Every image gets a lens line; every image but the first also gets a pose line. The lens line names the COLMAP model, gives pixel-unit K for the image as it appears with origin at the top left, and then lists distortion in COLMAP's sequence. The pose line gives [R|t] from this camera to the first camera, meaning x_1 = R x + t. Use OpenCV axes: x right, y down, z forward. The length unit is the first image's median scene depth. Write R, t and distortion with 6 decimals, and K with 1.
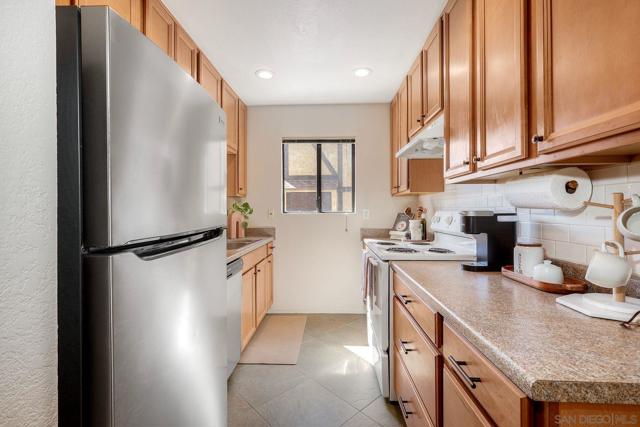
lens RADIAL K [[280.7, 0, 320.3], [0, 280.7, 209.4], [0, 0, 1]] dist [-0.004146, -0.000207]
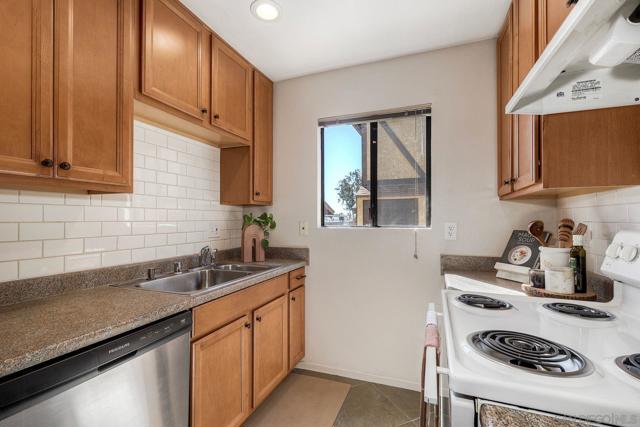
lens RADIAL K [[280.7, 0, 318.1], [0, 280.7, 219.1], [0, 0, 1]] dist [-0.004146, -0.000207]
pose [[0.942367, 0.000700, -0.334579, 0.106315], [0.000280, 0.999996, 0.002880, -0.010696], [0.334580, -0.002808, 0.942363, 0.377371]]
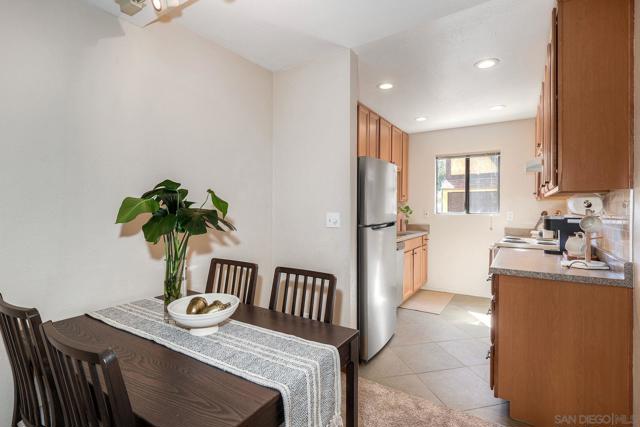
lens RADIAL K [[308.3, 0, 324.9], [0, 308.3, 211.6], [0, 0, 1]] dist [-0.000601, 0.001266]
pose [[0.866769, 0.012679, -0.498548, 0.146403], [-0.005002, 0.999848, 0.016730, -0.019619], [0.498684, -0.012007, 0.866701, -0.538874]]
